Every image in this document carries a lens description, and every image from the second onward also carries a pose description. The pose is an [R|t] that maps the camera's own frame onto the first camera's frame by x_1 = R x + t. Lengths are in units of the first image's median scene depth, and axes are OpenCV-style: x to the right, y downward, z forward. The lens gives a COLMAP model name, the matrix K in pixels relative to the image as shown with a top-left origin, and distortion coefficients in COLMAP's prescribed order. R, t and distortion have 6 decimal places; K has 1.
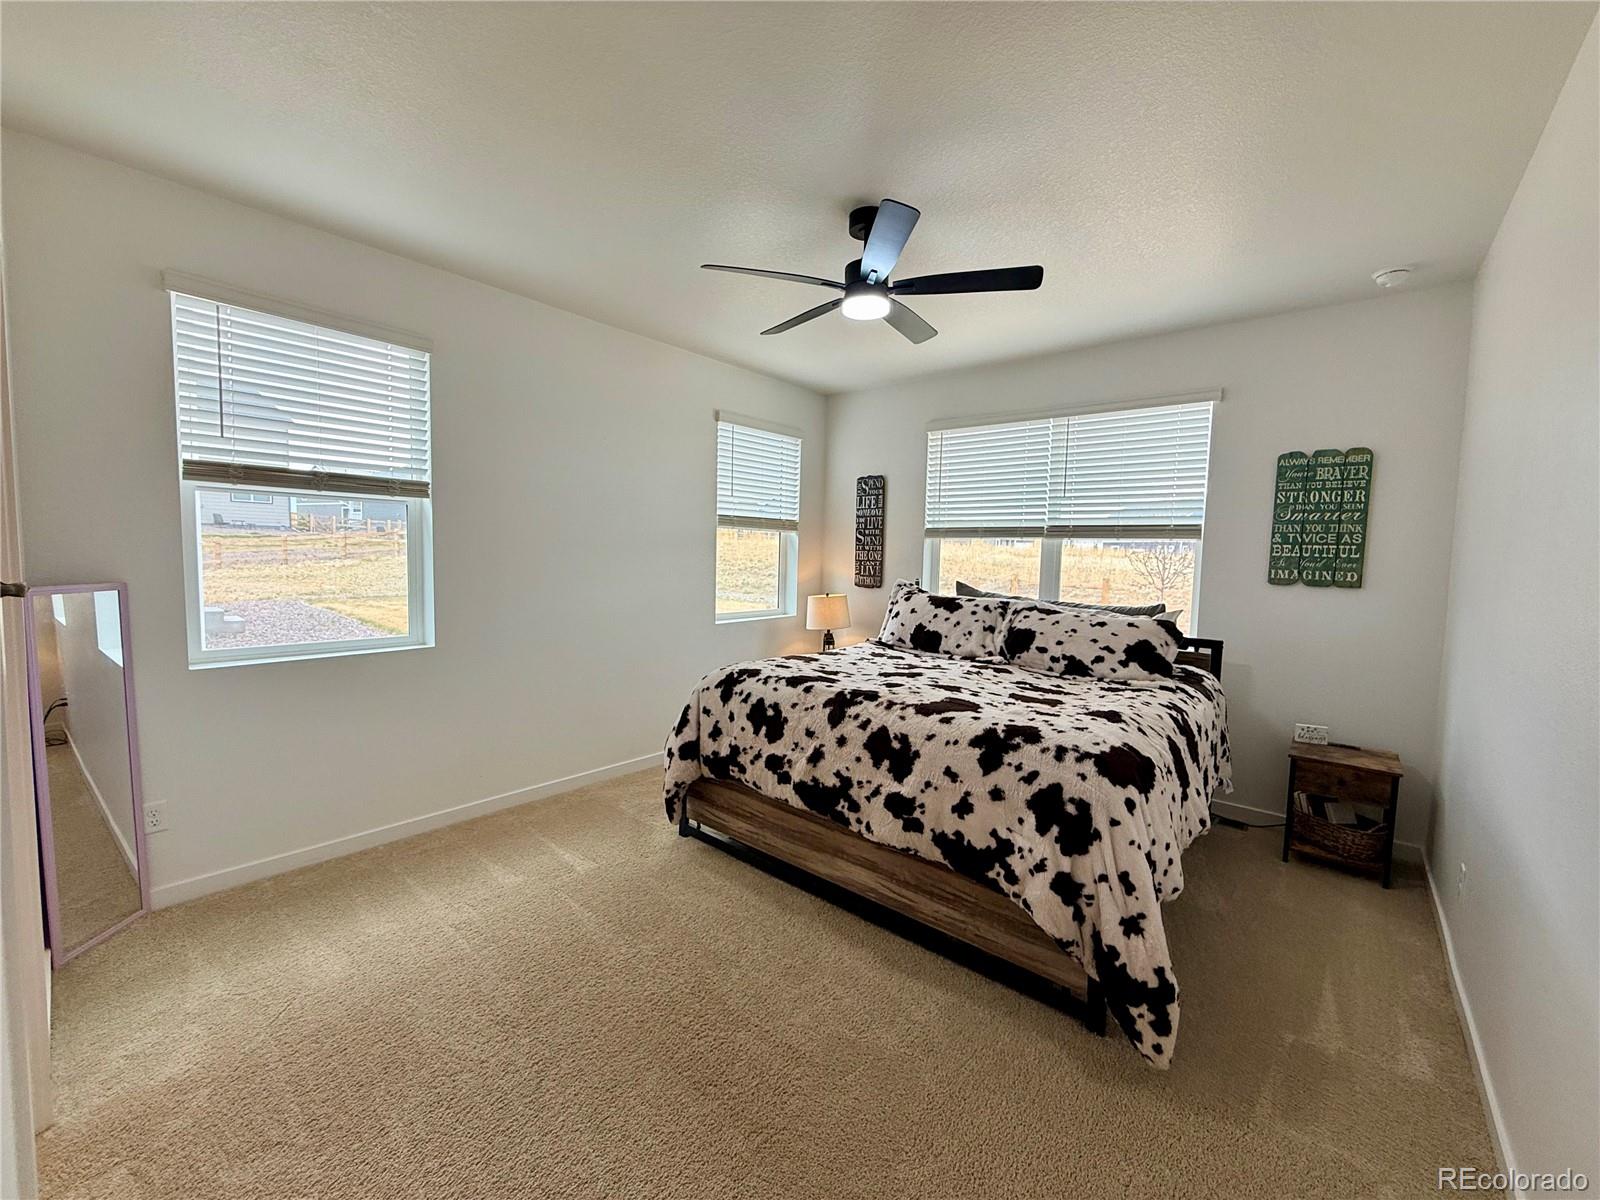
lens RADIAL K [[637.1, 0, 798.6], [0, 637.1, 598.5], [0, 0, 1]] dist [-0.000562, -0.000047]
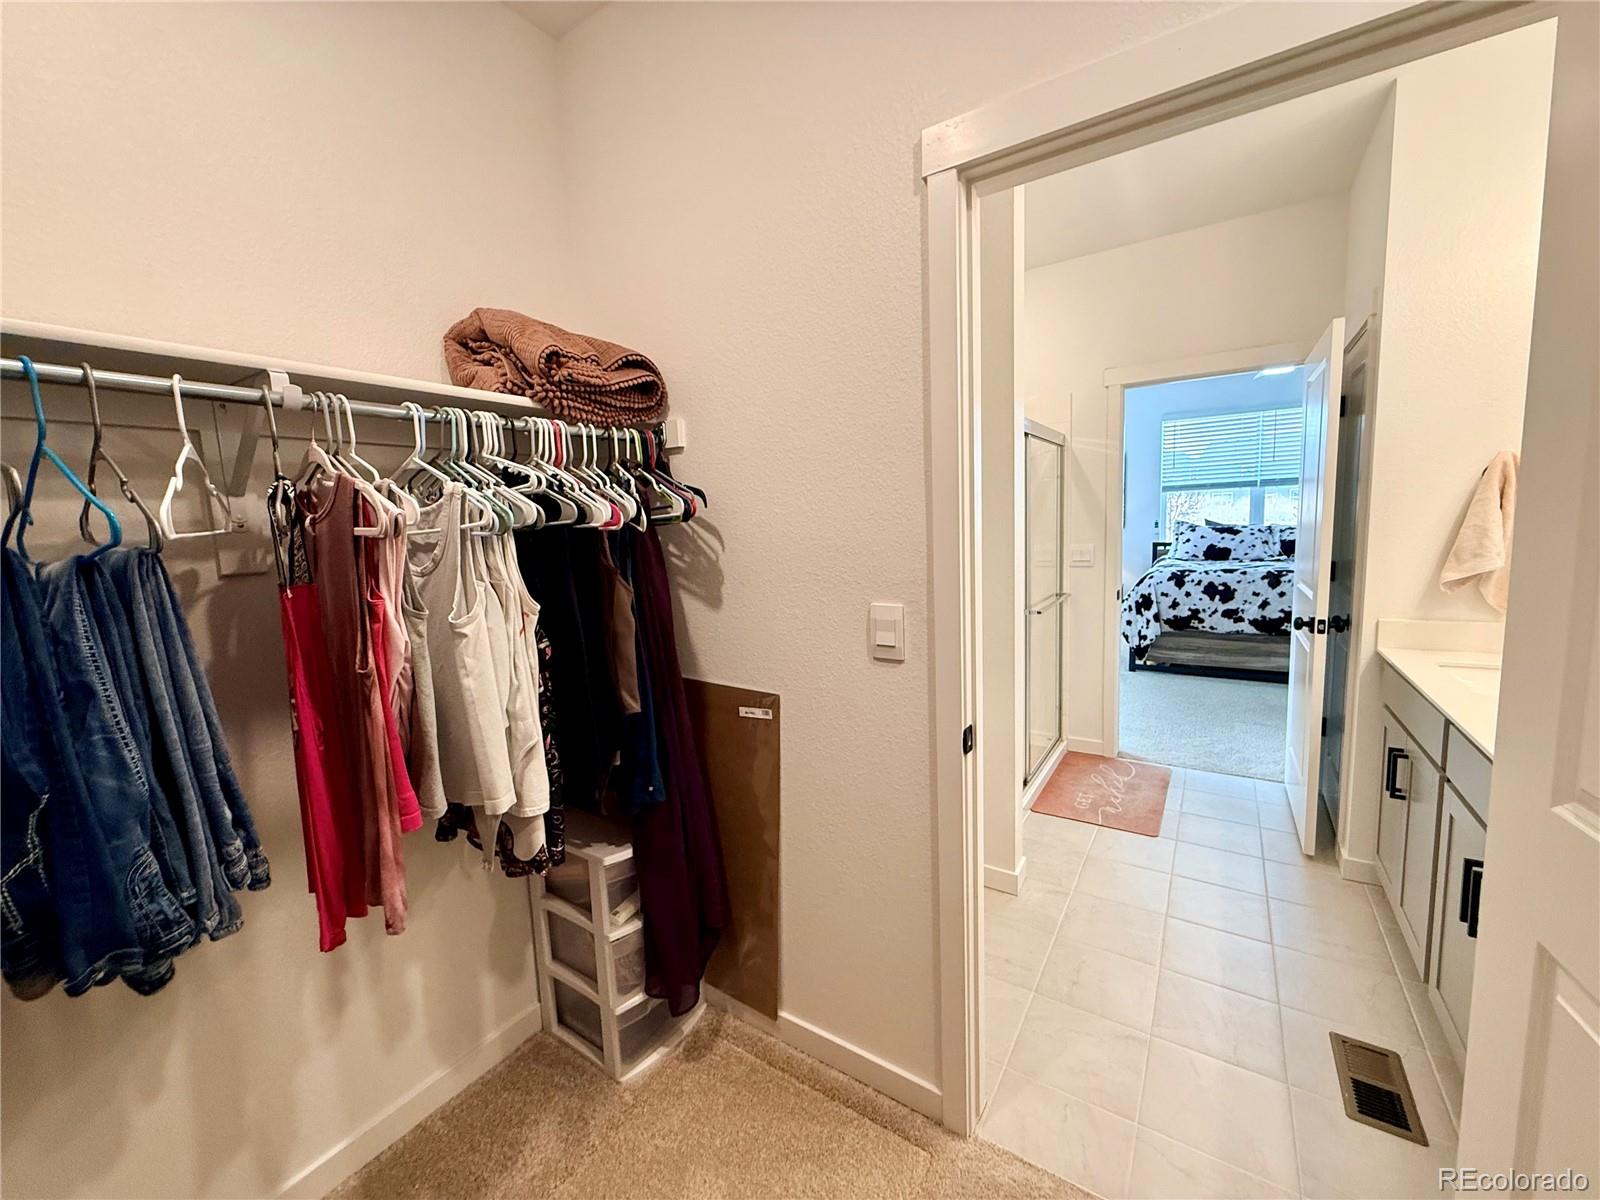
lens RADIAL K [[637.1, 0, 798.6], [0, 637.1, 598.5], [0, 0, 1]] dist [-0.000562, -0.000047]
pose [[0.990244, -0.079698, 0.114300, -1.356933], [0.074184, 0.995903, 0.051719, 0.020255], [-0.117954, -0.042736, 0.992099, -0.643659]]
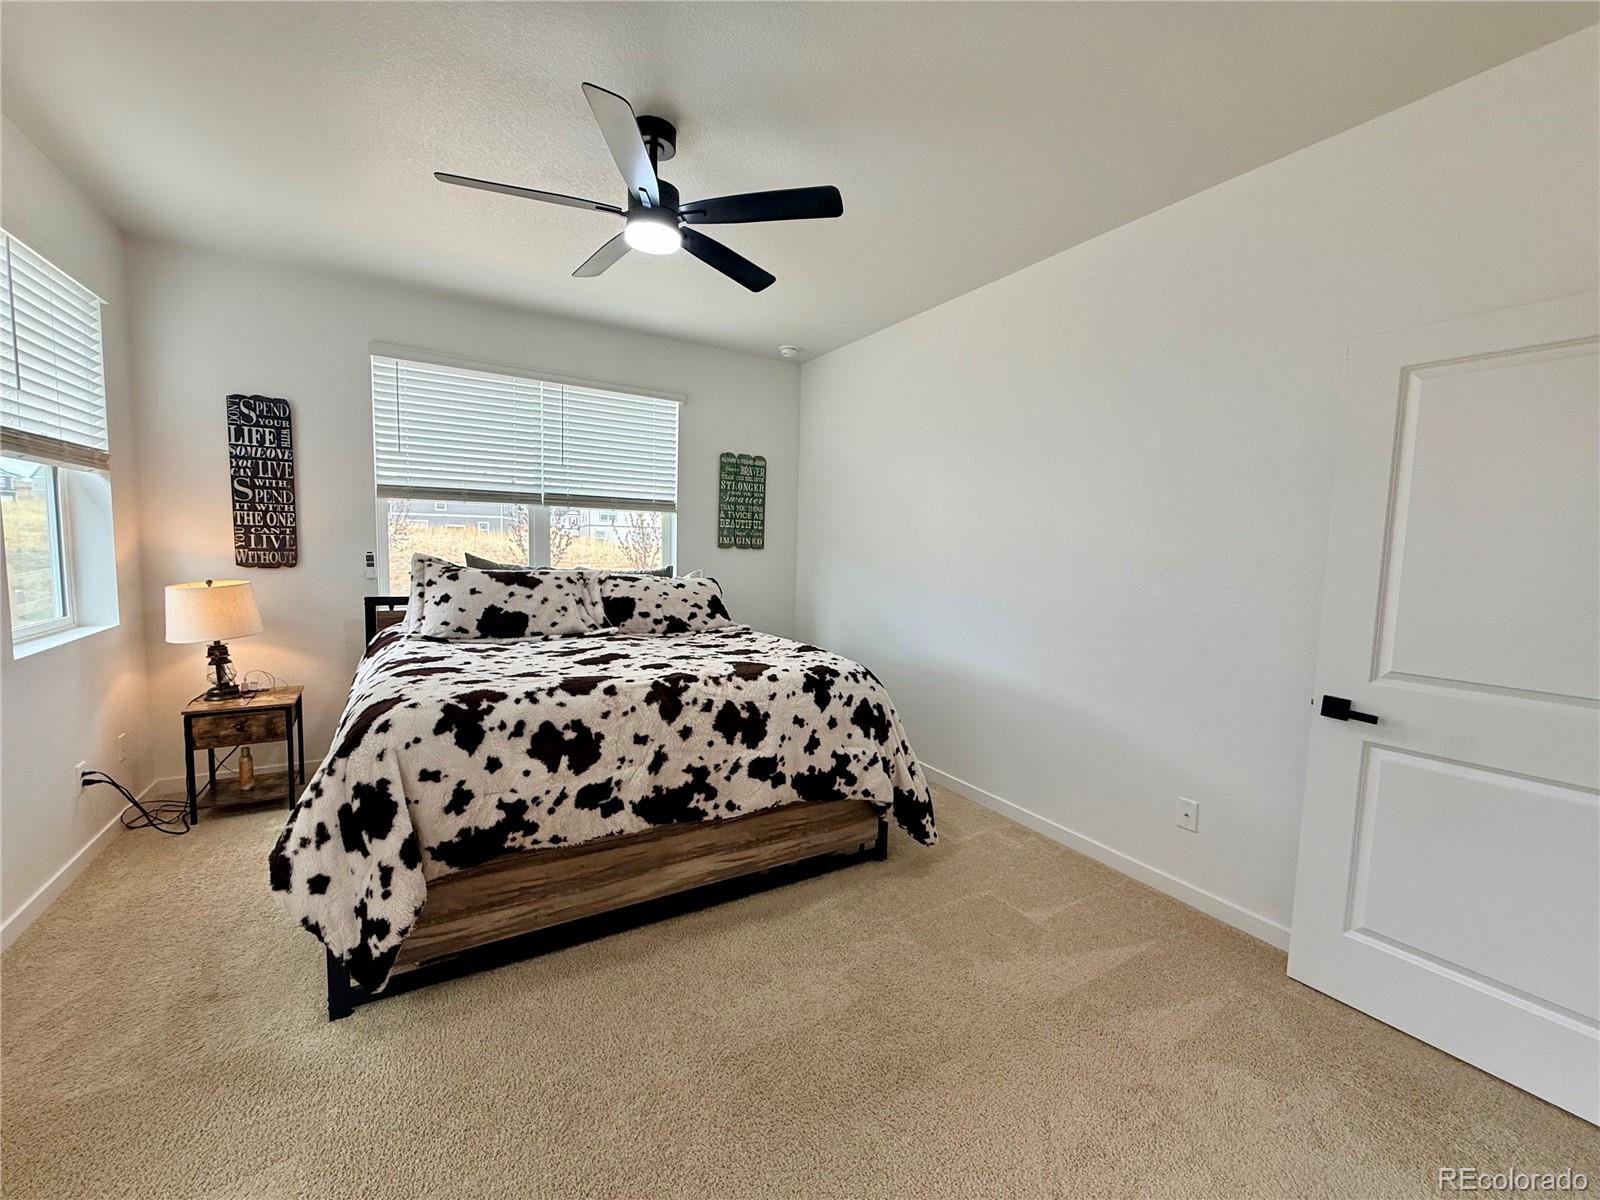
lens RADIAL K [[637.1, 0, 798.6], [0, 637.1, 598.5], [0, 0, 1]] dist [-0.000562, -0.000047]
pose [[0.319210, -0.098074, 0.942596, -0.591445], [0.046375, 0.995056, 0.087828, -0.030483], [-0.946549, 0.015677, 0.322179, 0.460651]]
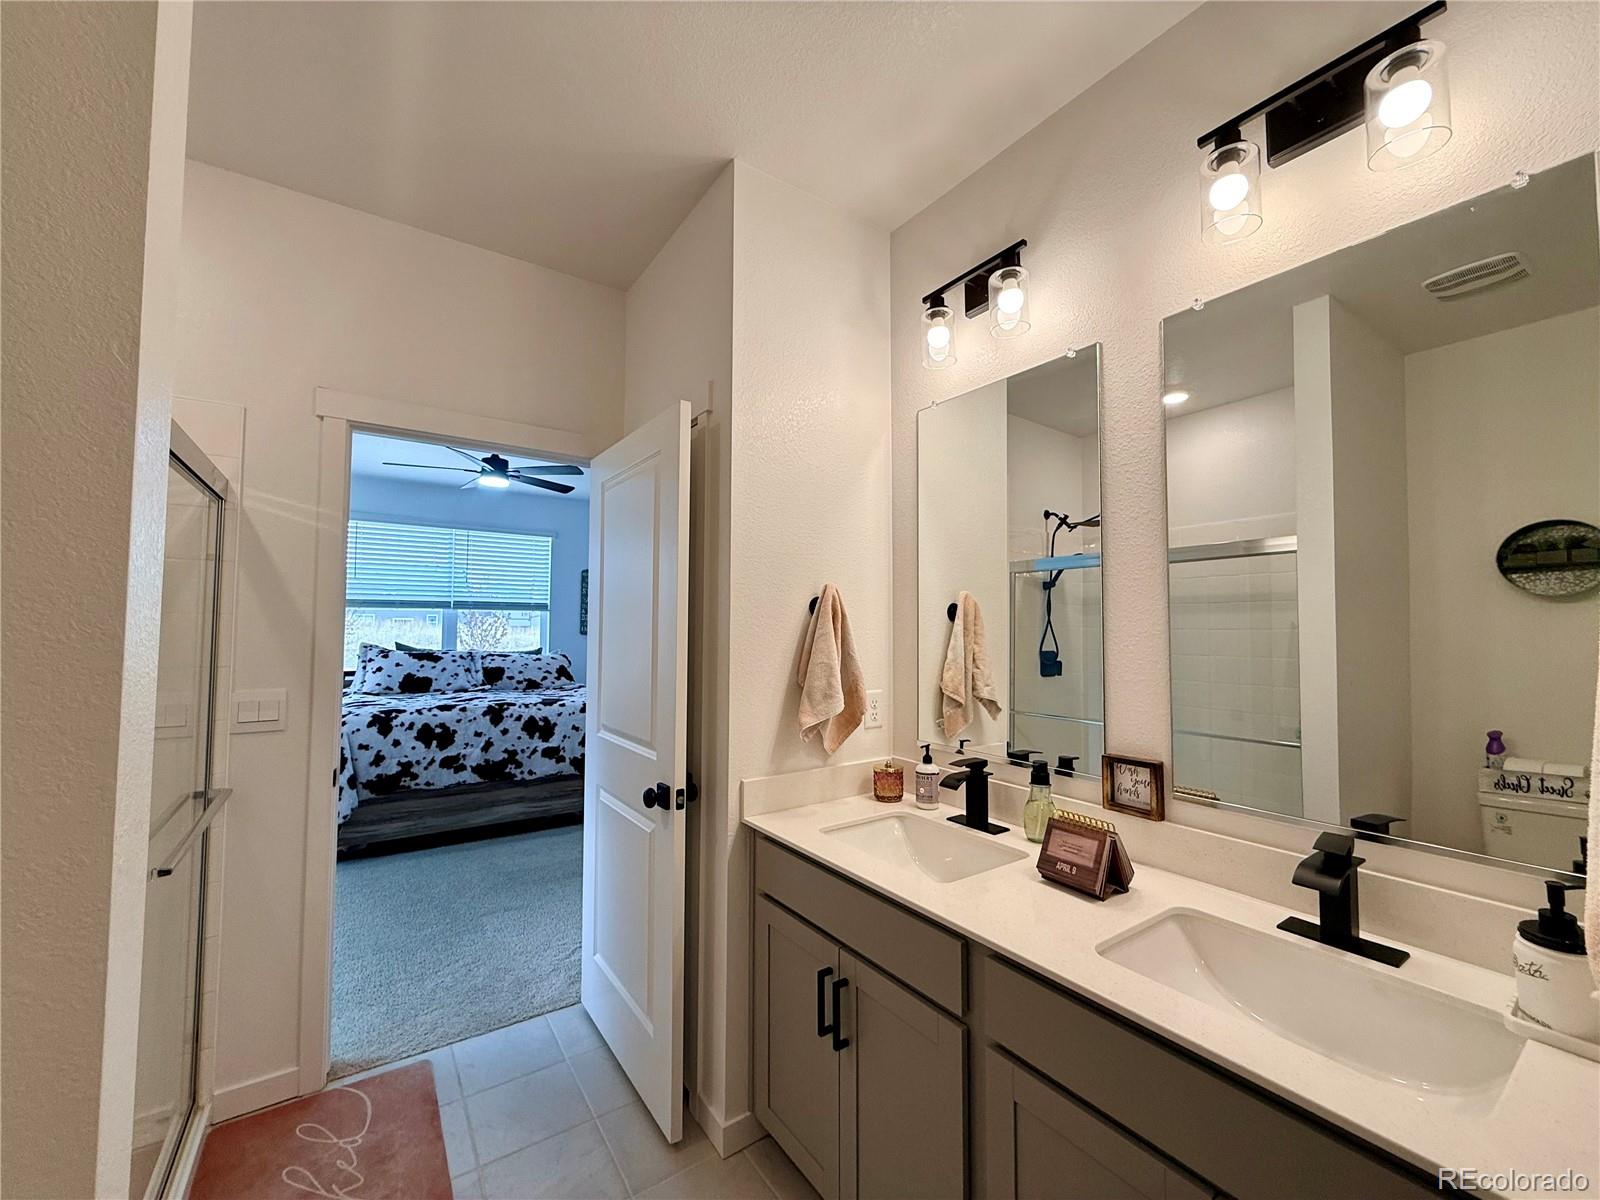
lens RADIAL K [[637.1, 0, 798.6], [0, 637.1, 598.5], [0, 0, 1]] dist [-0.000562, -0.000047]
pose [[0.258859, 0.021066, 0.965685, -1.155903], [0.069979, 0.996726, -0.040501, -0.007238], [-0.963377, 0.078062, 0.256538, -0.192549]]
